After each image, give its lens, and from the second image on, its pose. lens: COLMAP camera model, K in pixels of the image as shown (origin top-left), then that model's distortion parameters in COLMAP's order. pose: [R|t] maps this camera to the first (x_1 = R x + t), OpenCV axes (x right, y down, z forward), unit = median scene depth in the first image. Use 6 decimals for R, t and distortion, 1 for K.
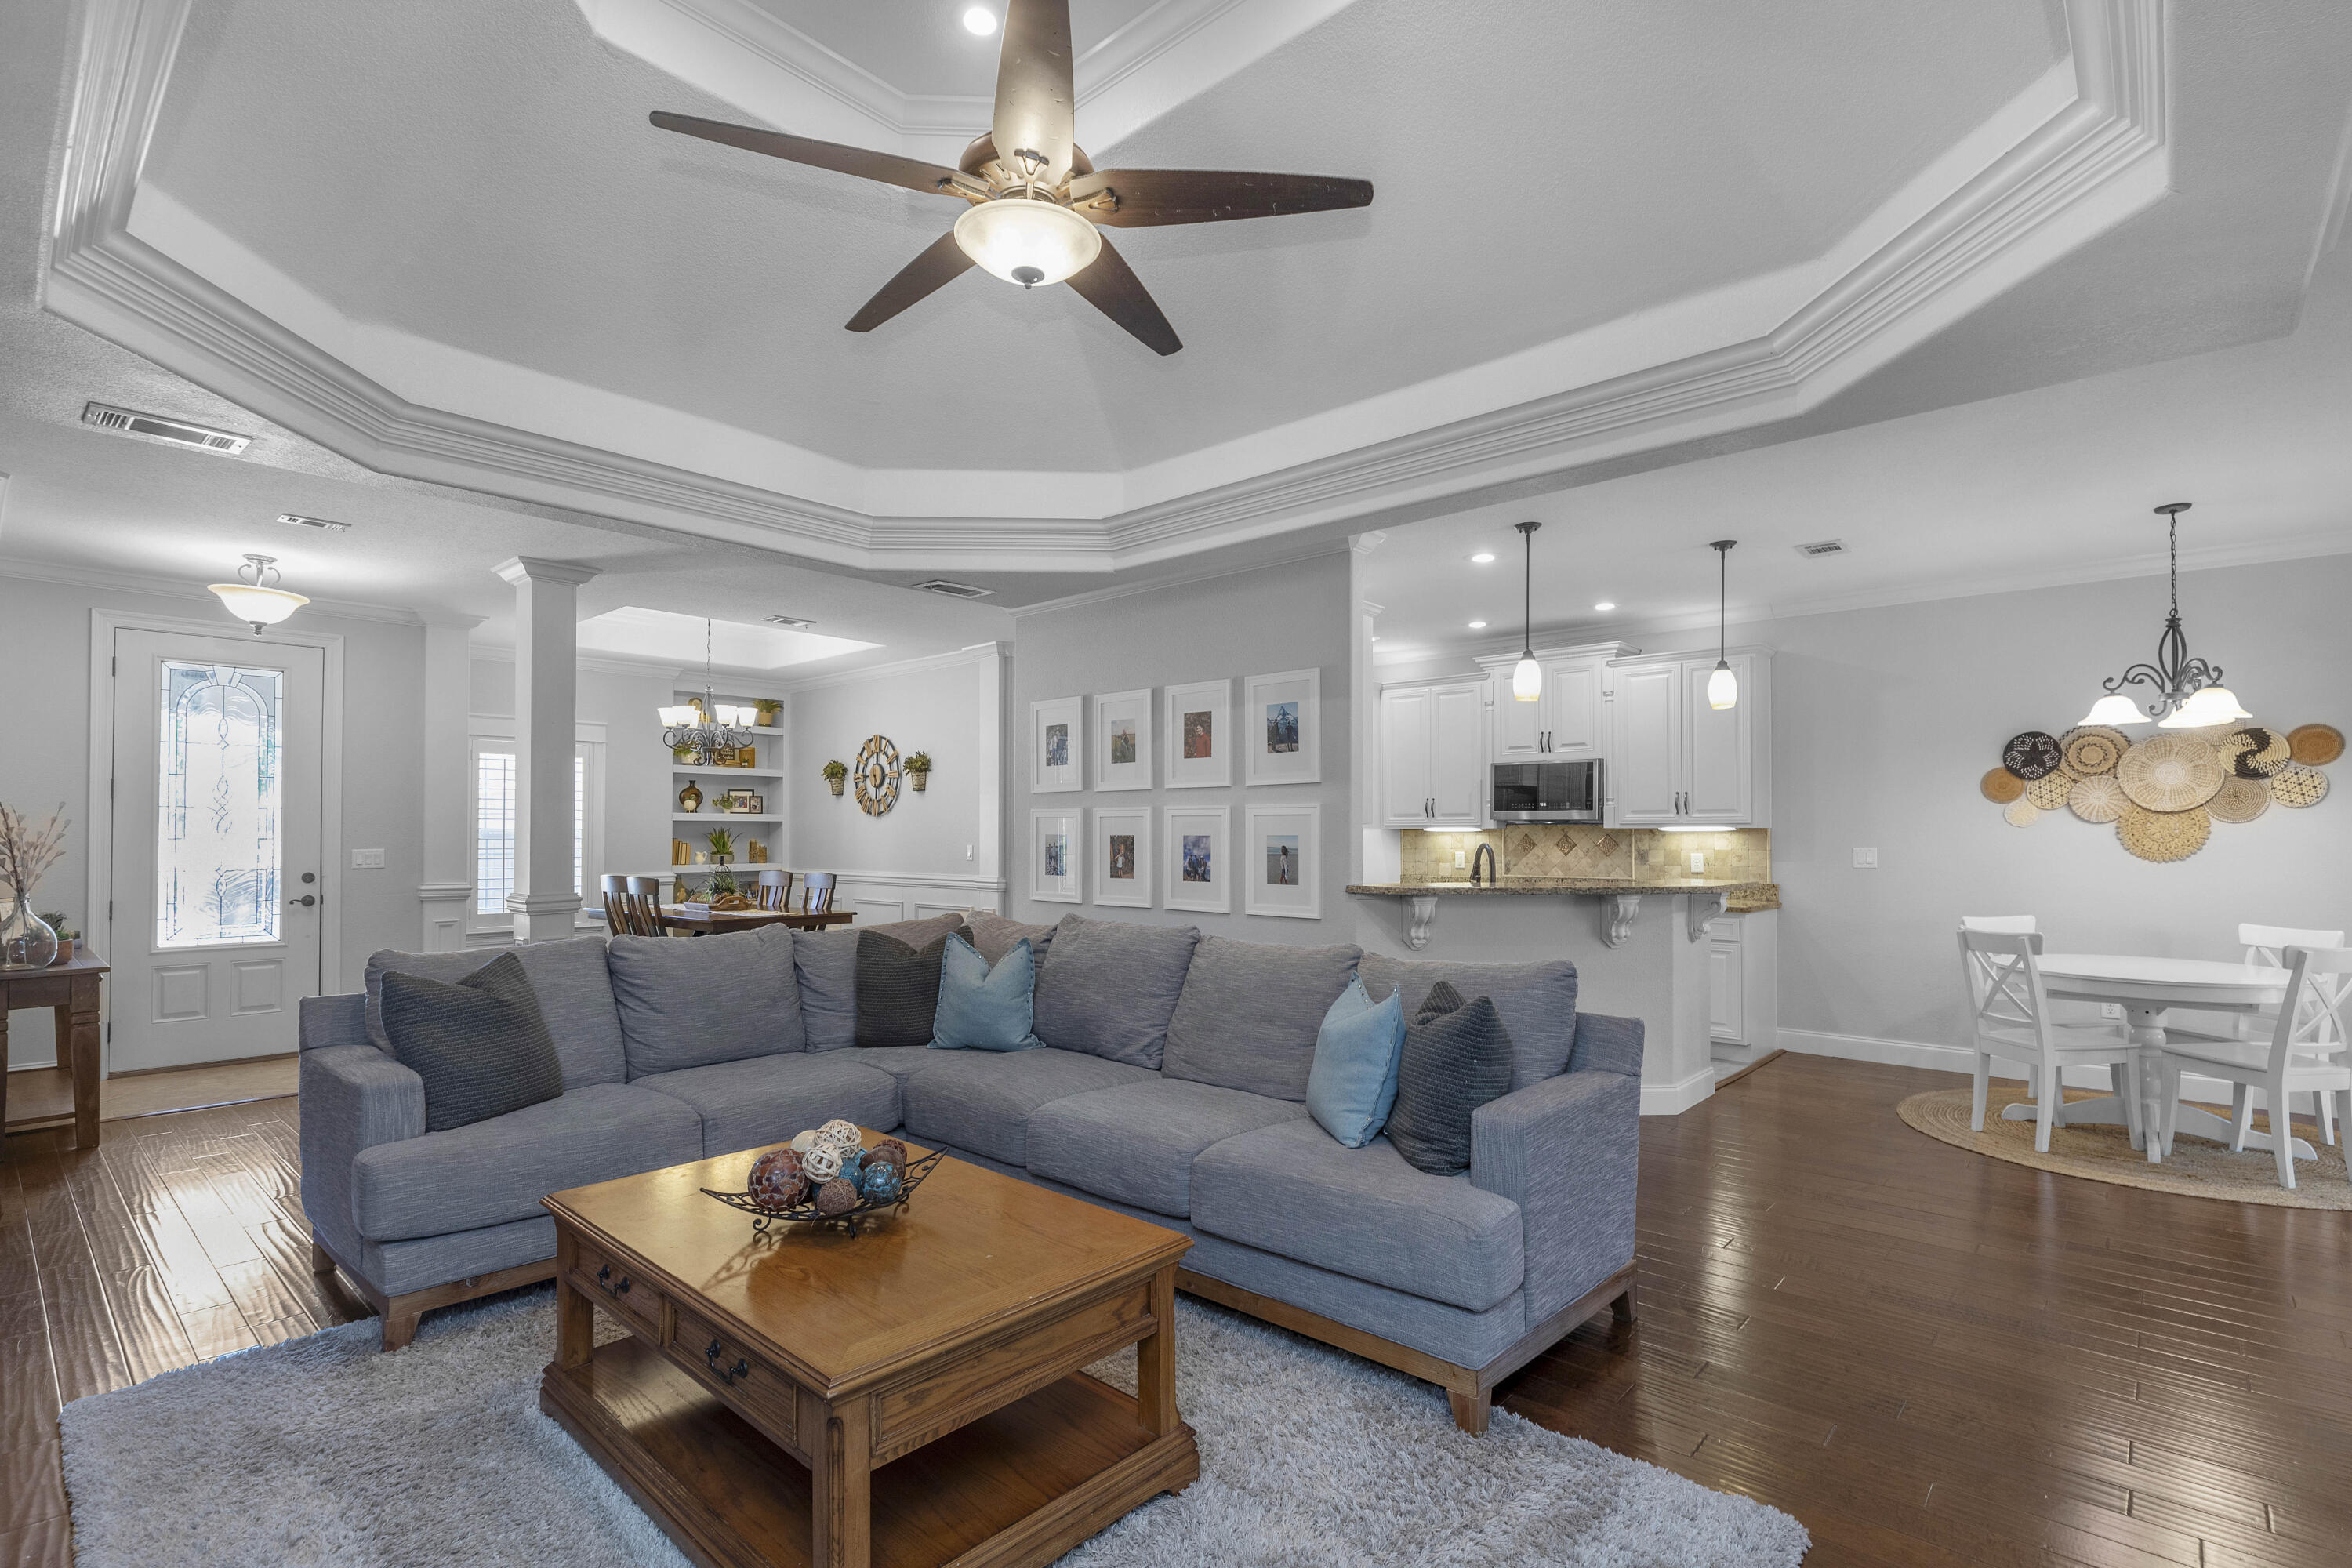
lens RADIAL K [[1118.7, 0, 1191.0], [0, 1118.7, 800.1], [0, 0, 1]] dist [0.002375, 0.000223]
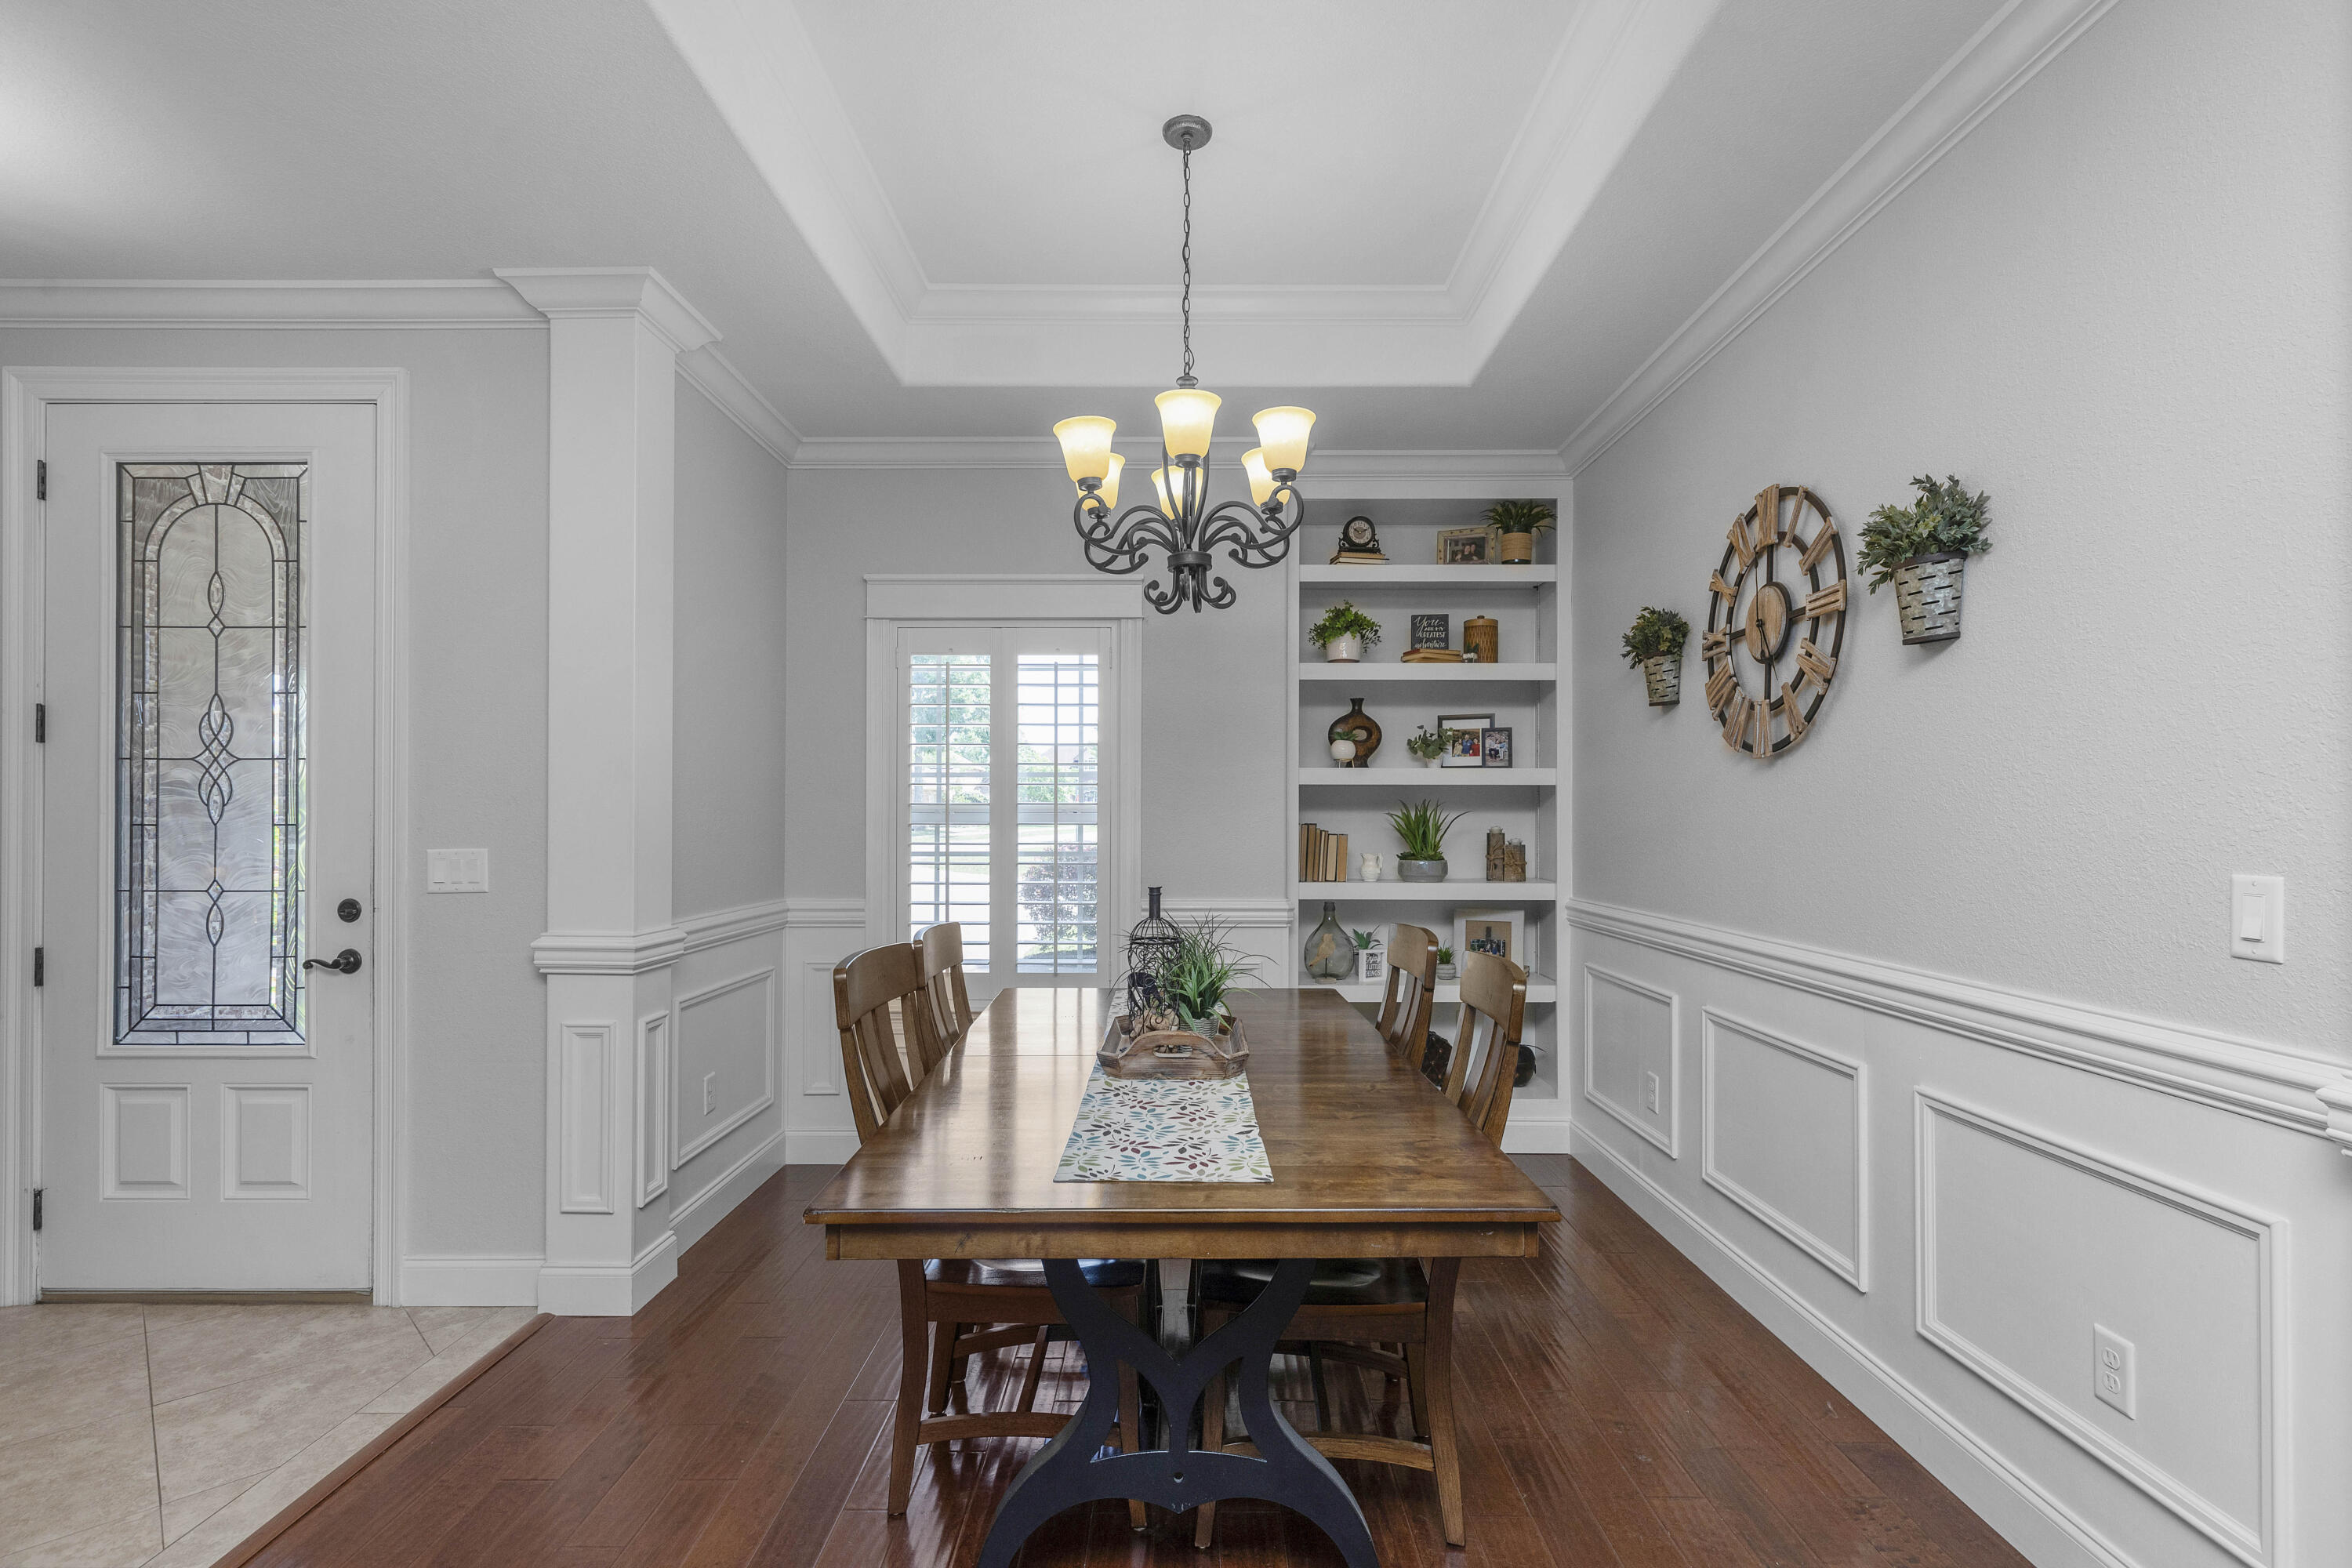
lens RADIAL K [[1091.8, 0, 1188.2], [0, 1091.8, 798.3], [0, 0, 1]] dist [0.022050, -0.016218]
pose [[0.661050, -0.006225, -0.750316, -0.159889], [0.020244, 0.999750, 0.009541, 0.018606], [0.750068, -0.021497, 0.661011, 0.674100]]
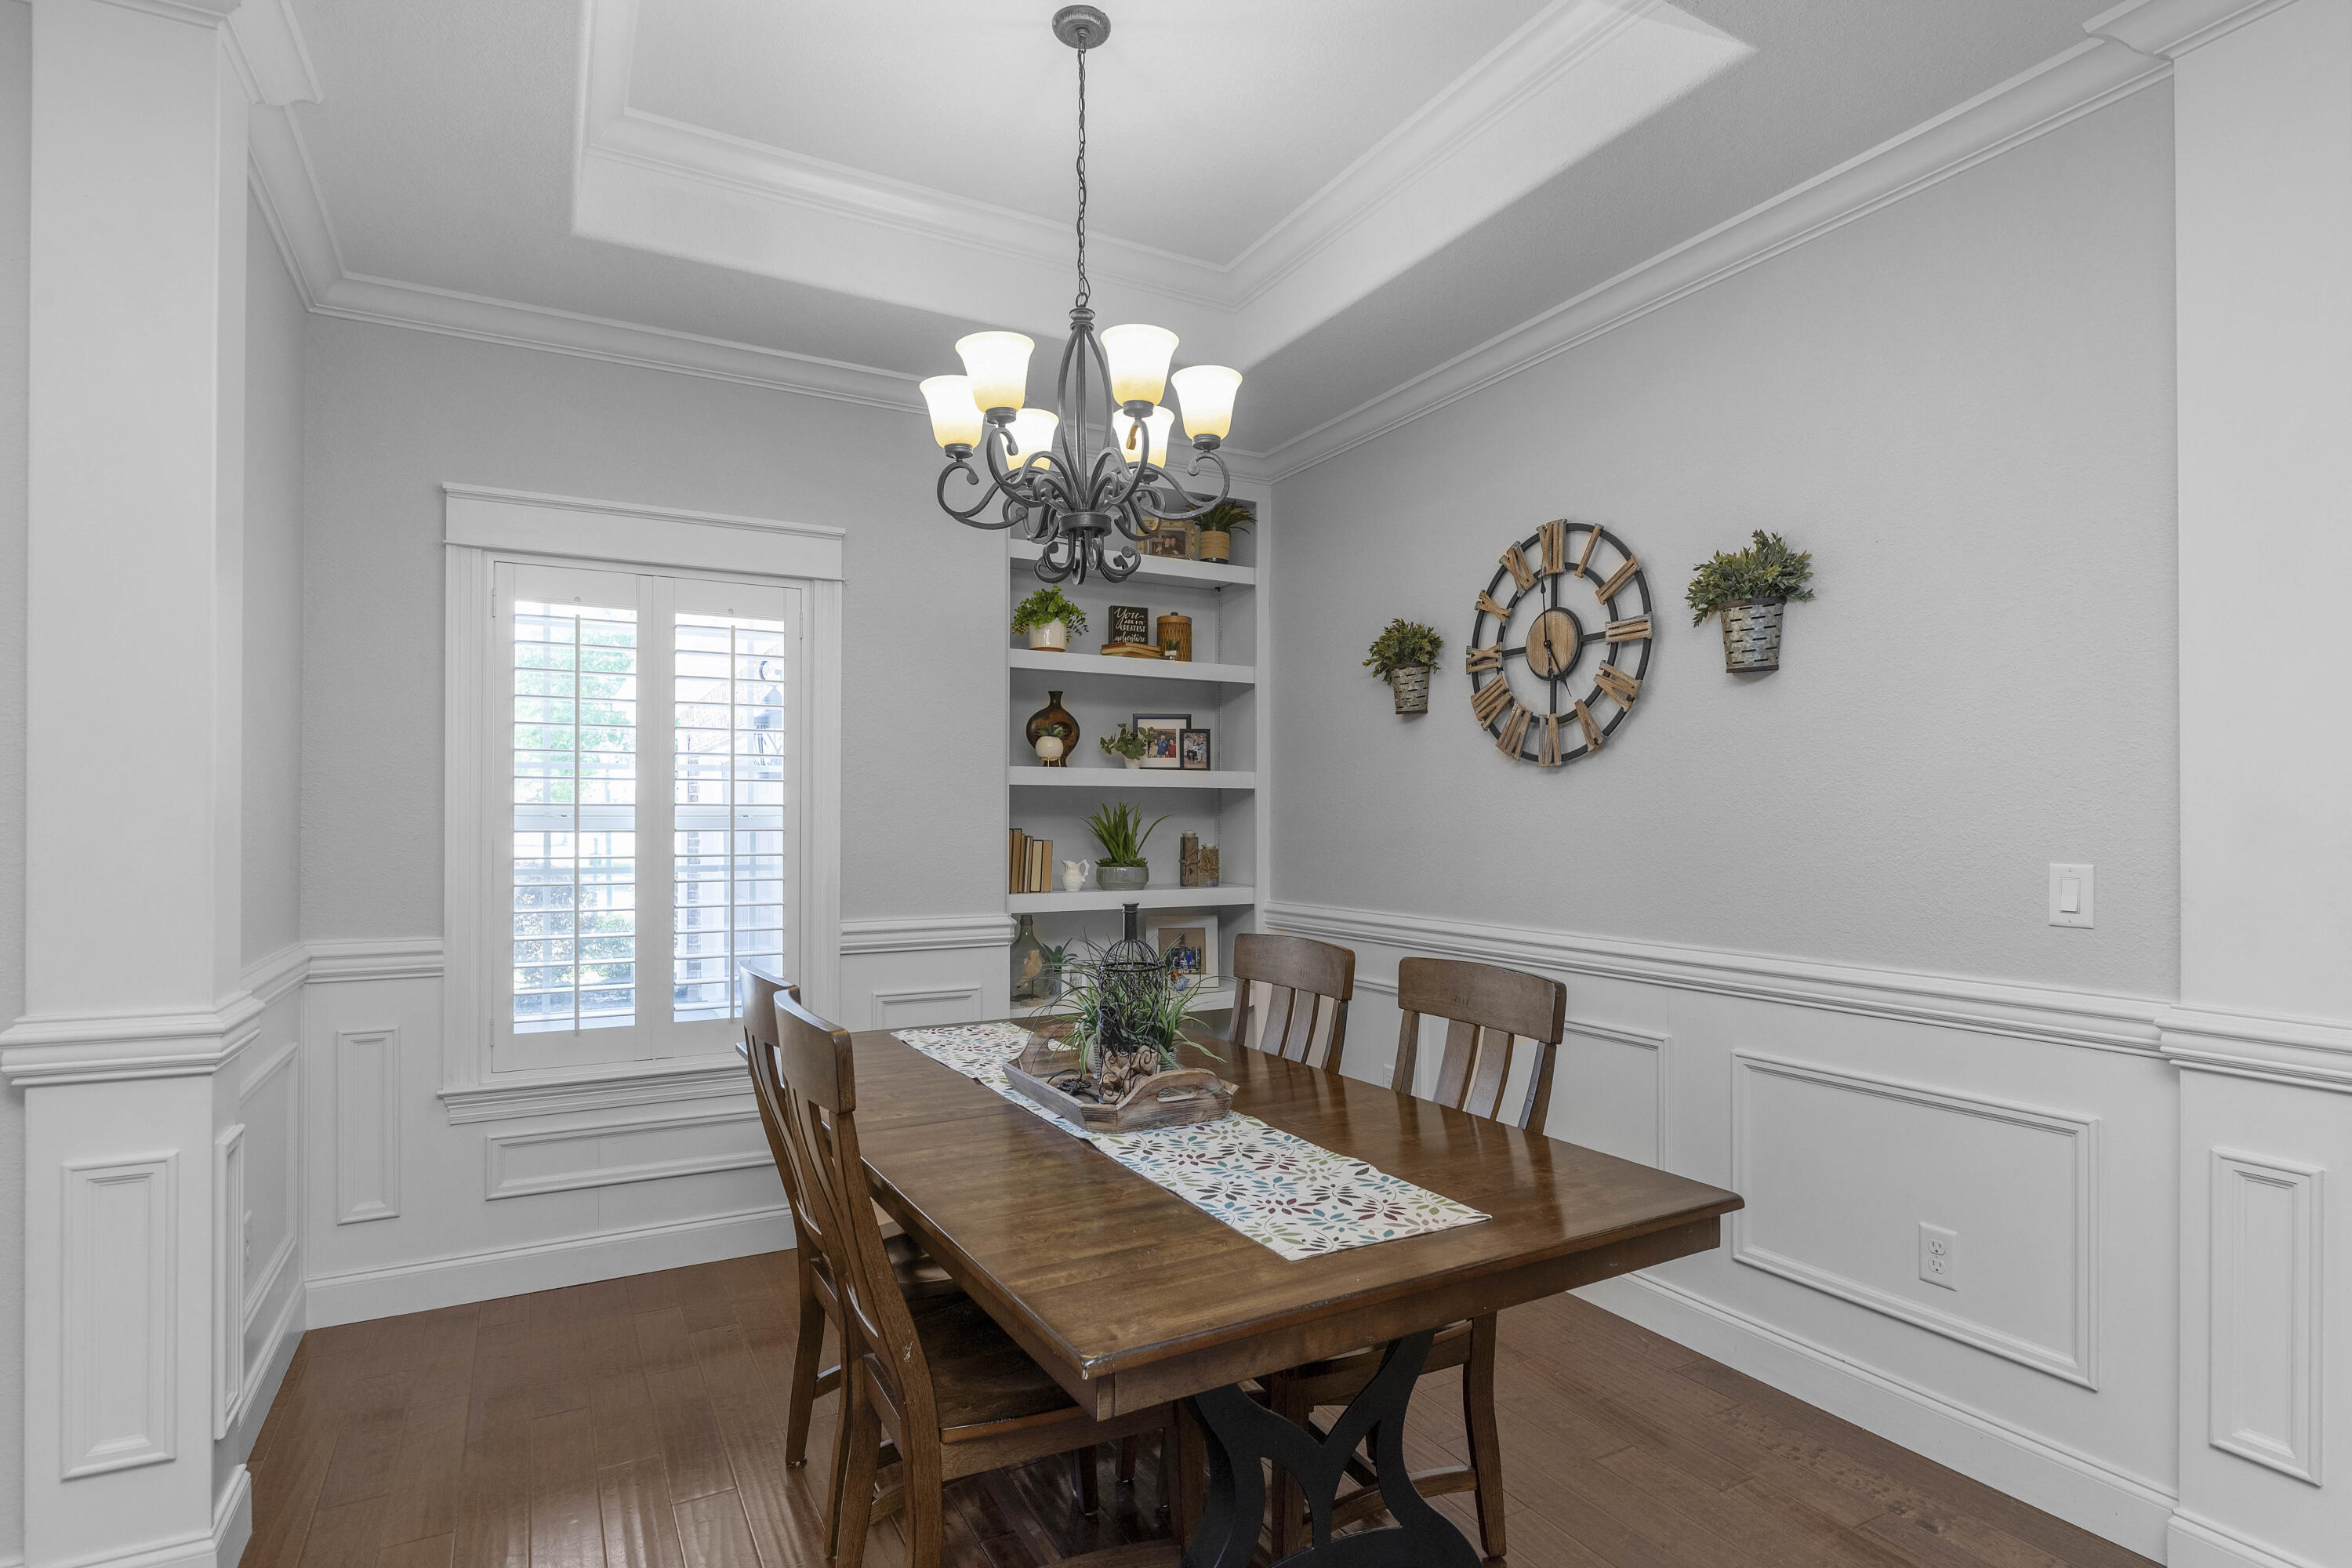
lens RADIAL K [[1165.2, 0, 1177.8], [0, 1165.2, 804.9], [0, 0, 1]] dist [-0.002412, 0.001097]
pose [[0.940364, 0.000071, -0.340171, -0.262766], [0.007176, 0.999773, 0.020044, 0.017421], [0.340095, -0.021290, 0.940150, 0.625575]]
